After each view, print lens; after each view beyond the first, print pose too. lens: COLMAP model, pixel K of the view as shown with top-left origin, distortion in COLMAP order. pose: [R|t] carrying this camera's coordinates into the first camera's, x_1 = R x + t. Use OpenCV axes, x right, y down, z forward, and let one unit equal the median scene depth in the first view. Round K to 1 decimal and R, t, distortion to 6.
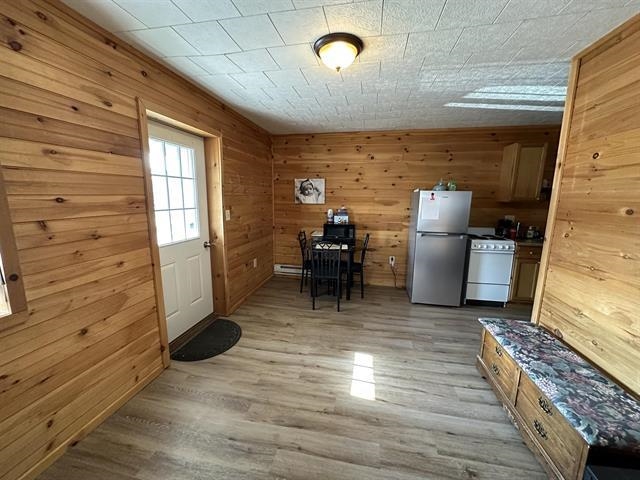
lens RADIAL K [[256.4, 0, 320.7], [0, 256.4, 239.5], [0, 0, 1]] dist [0.000001, -0.000564]
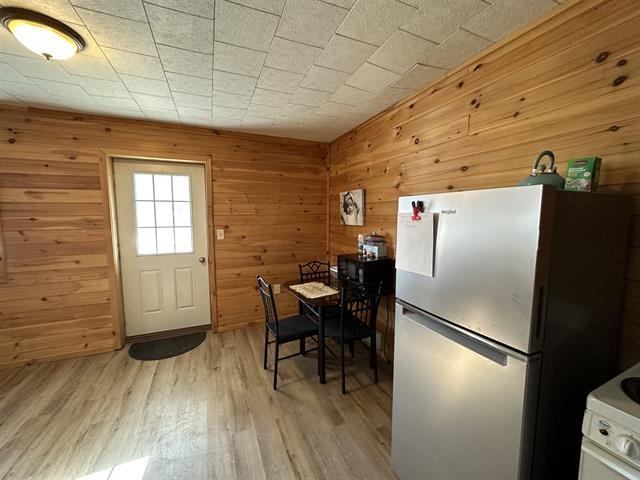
lens RADIAL K [[256.4, 0, 319.3], [0, 256.4, 239.0], [0, 0, 1]] dist [0.000001, -0.000564]
pose [[0.566795, 0.063446, -0.821412, 0.732389], [-0.128943, 0.991575, -0.012384, -0.119391], [0.813706, 0.112935, 0.570201, 0.767805]]
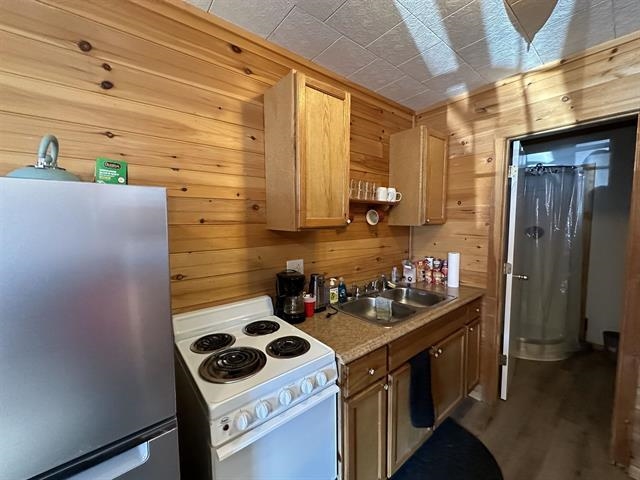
lens RADIAL K [[256.4, 0, 317.6], [0, 256.4, 237.2], [0, 0, 1]] dist [0.000001, -0.000564]
pose [[0.651661, -0.069944, 0.755279, 0.568453], [0.139822, 0.989752, -0.028982, -0.148694], [-0.745512, 0.124491, 0.654763, 0.884450]]
